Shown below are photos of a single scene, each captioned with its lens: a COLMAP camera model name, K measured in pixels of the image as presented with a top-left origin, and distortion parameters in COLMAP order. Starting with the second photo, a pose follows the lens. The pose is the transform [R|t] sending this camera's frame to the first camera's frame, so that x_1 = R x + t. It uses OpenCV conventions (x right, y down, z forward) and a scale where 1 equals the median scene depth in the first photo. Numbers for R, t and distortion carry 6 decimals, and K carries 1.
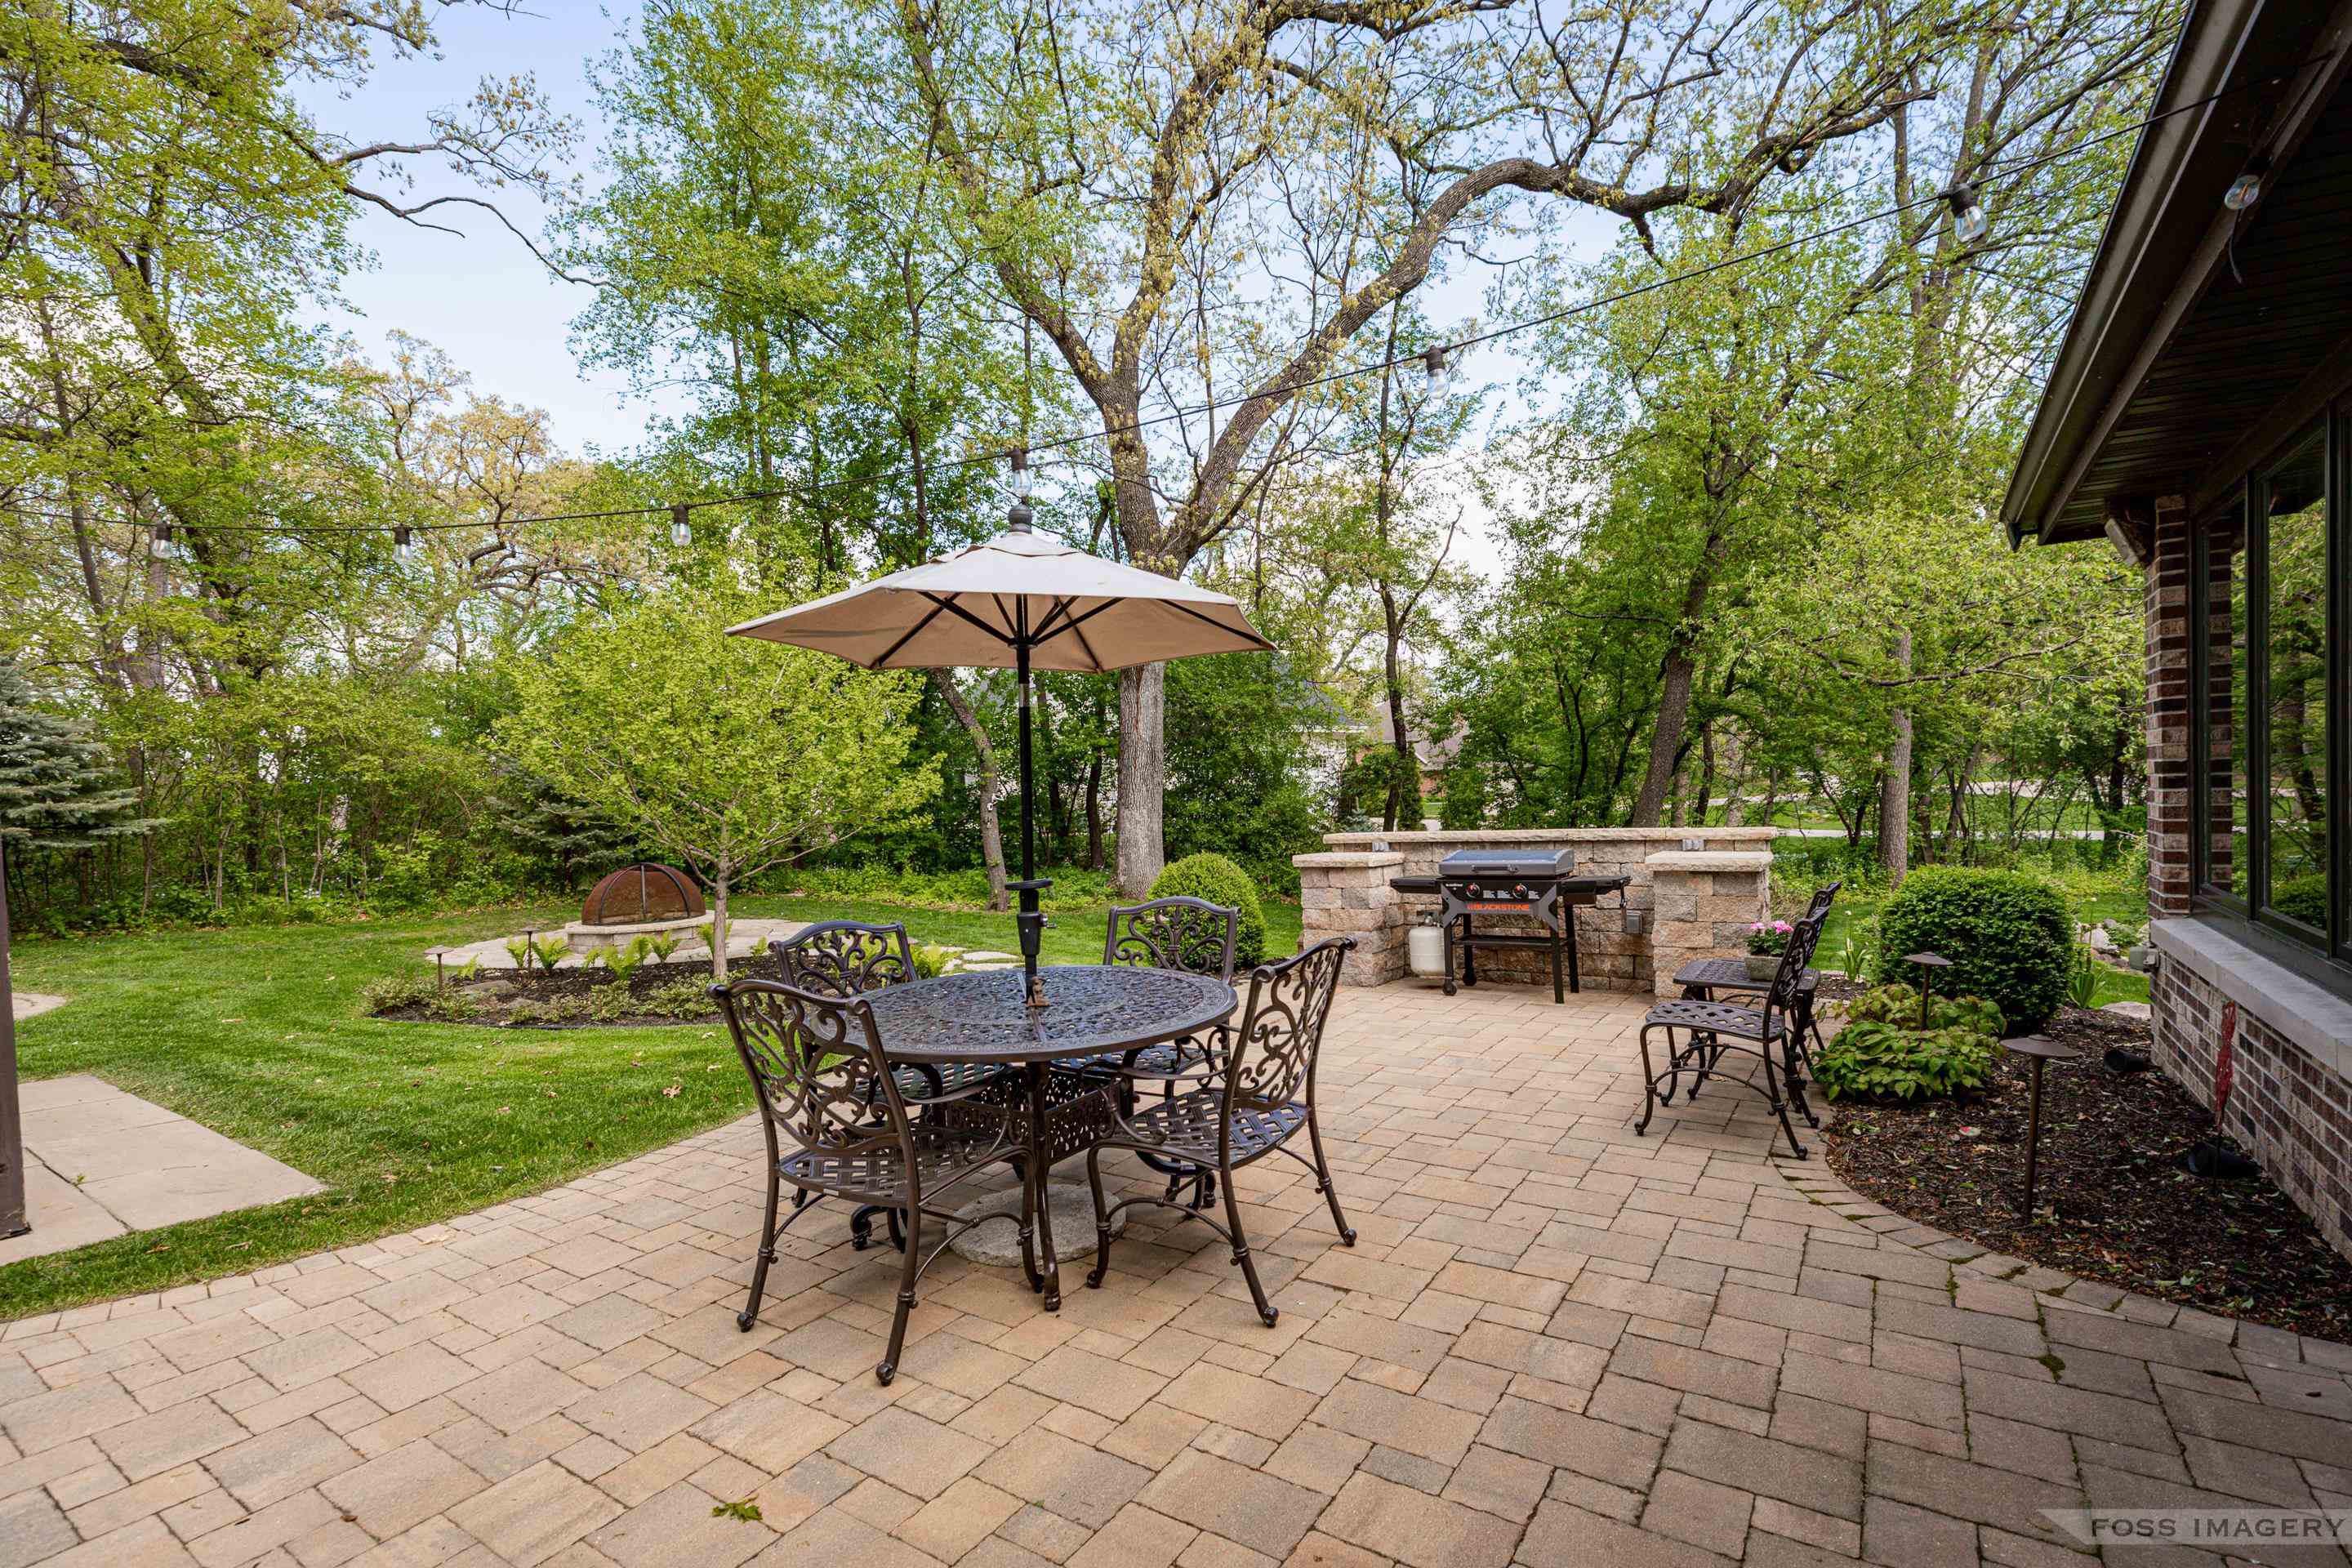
lens RADIAL K [[1065.8, 0, 1176.7], [0, 1065.8, 773.8], [0, 0, 1]] dist [0.003563, -0.000393]
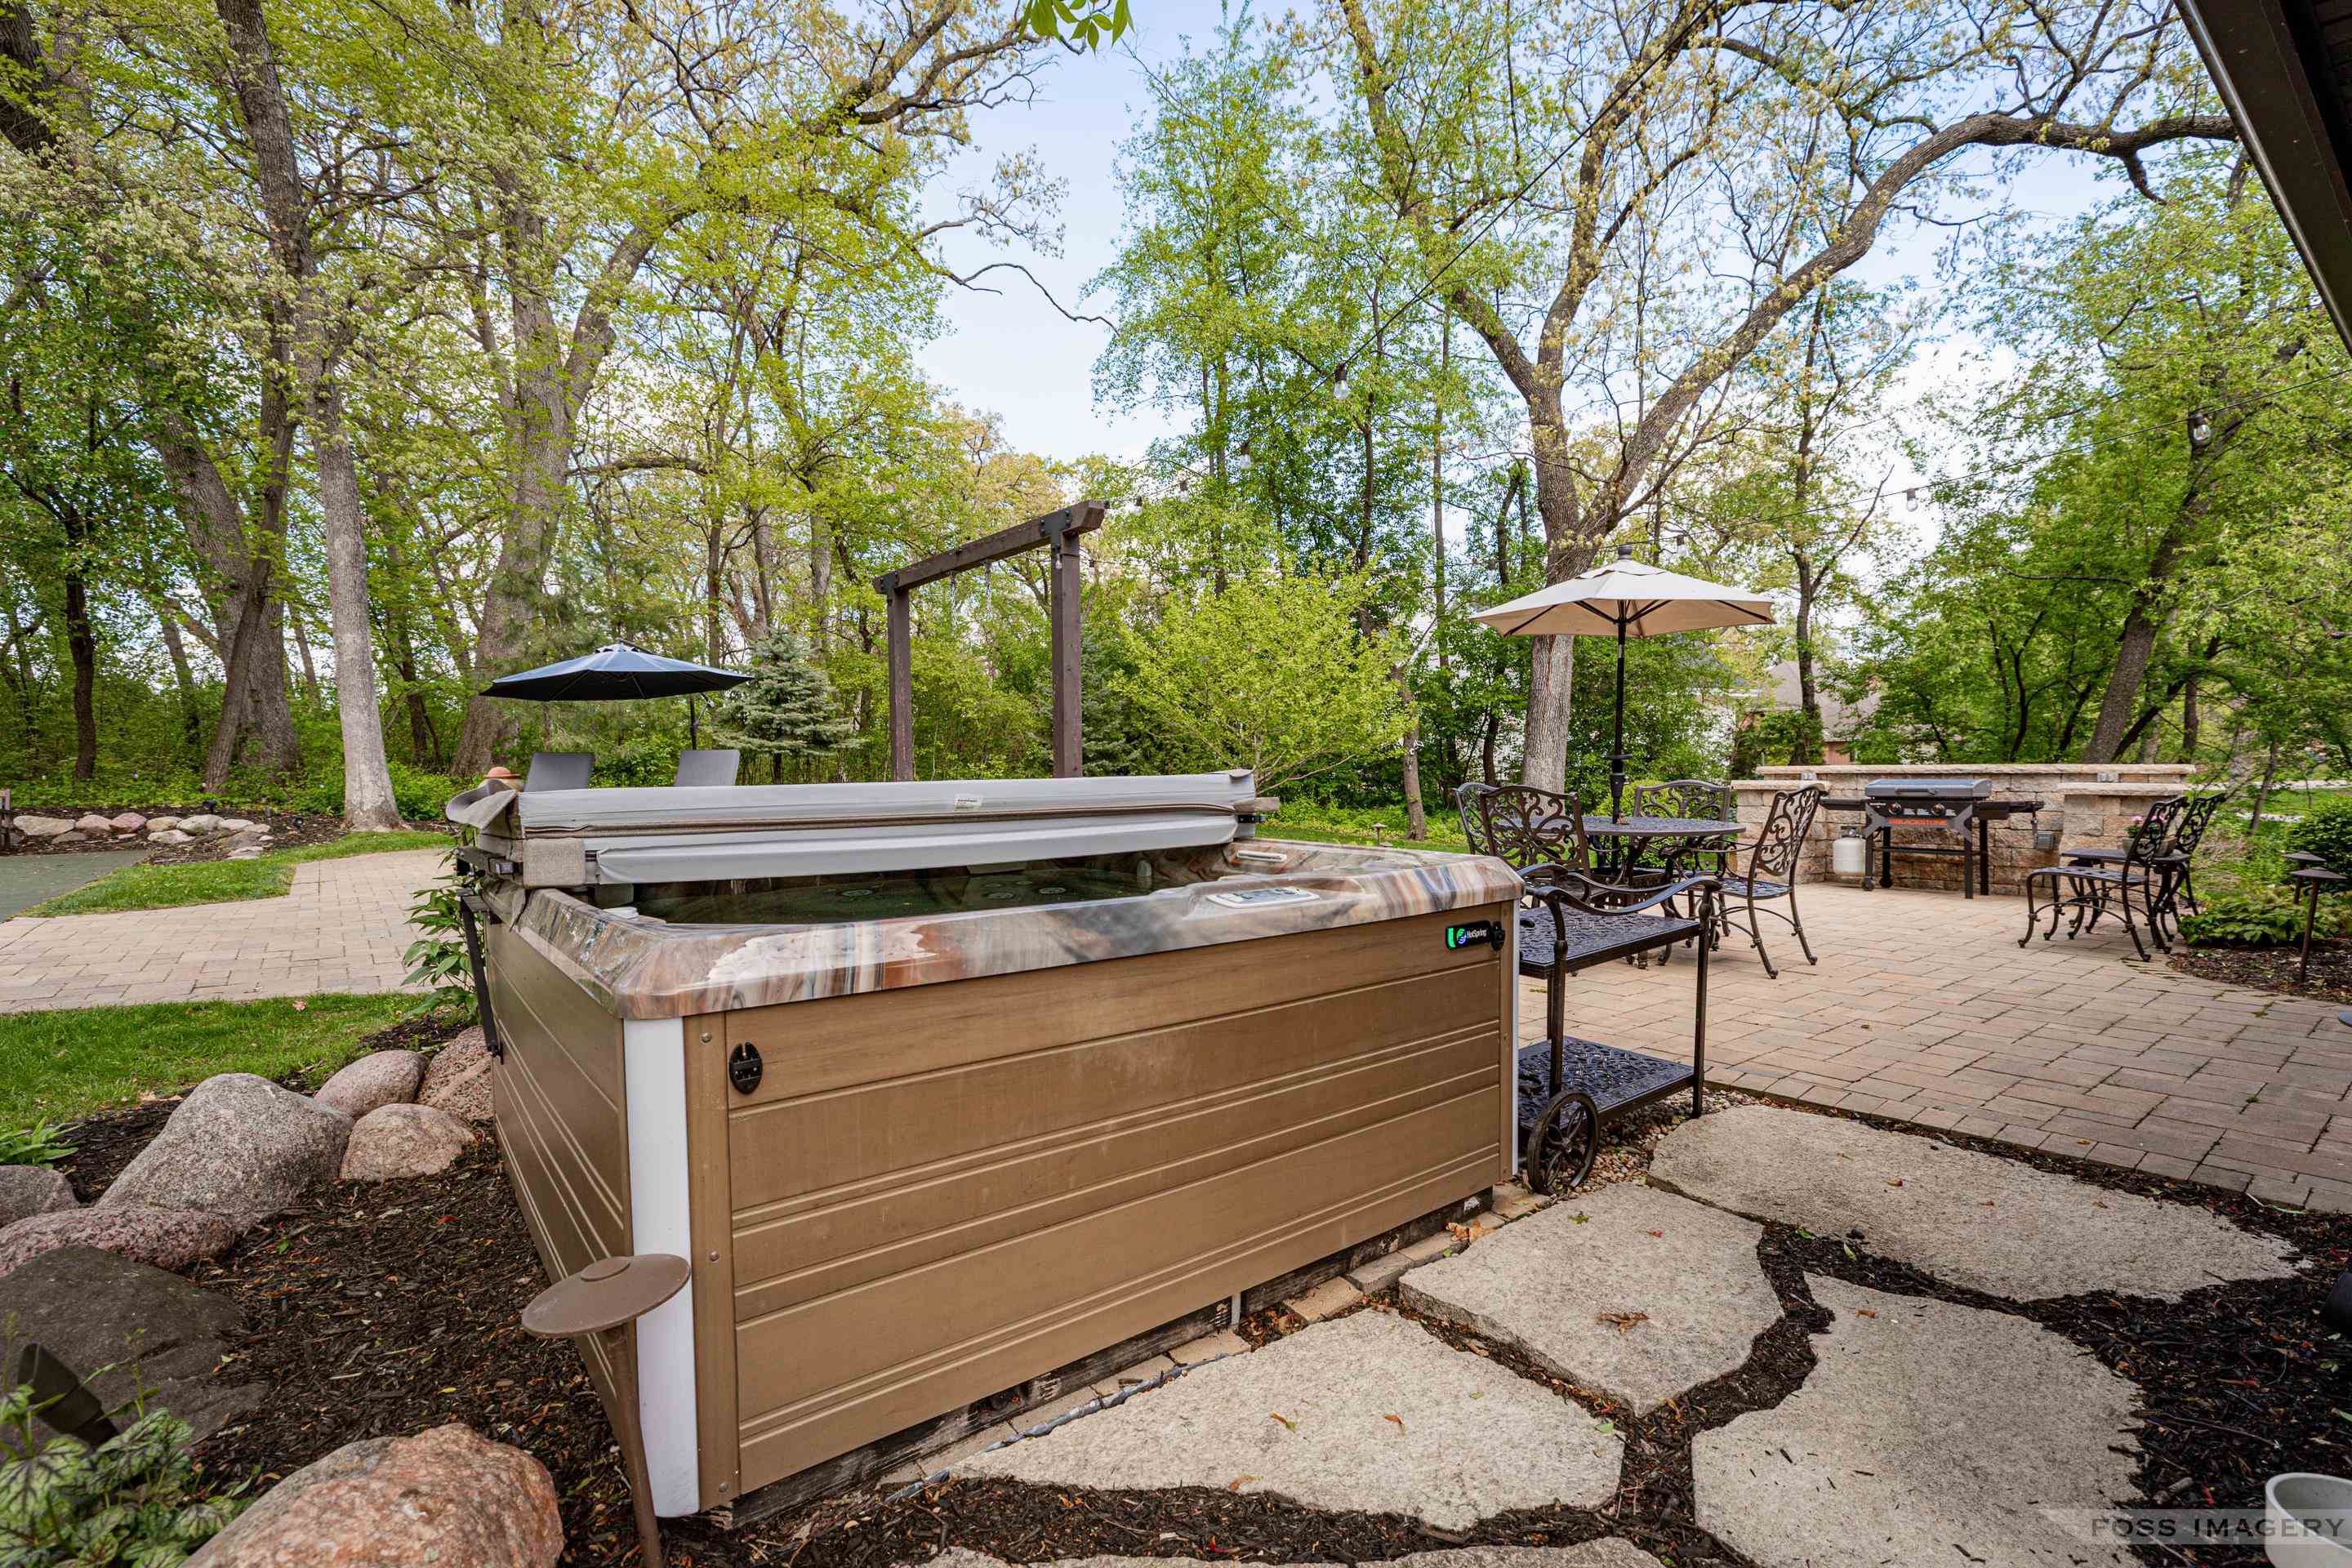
lens RADIAL K [[1065.8, 0, 1172.5], [0, 1065.8, 796.0], [0, 0, 1]] dist [0.003563, -0.000393]
pose [[0.950790, 0.041201, -0.307084, -0.066731], [-0.024256, 0.997975, 0.058796, 0.018055], [0.308885, -0.048454, 0.949864, -0.210557]]
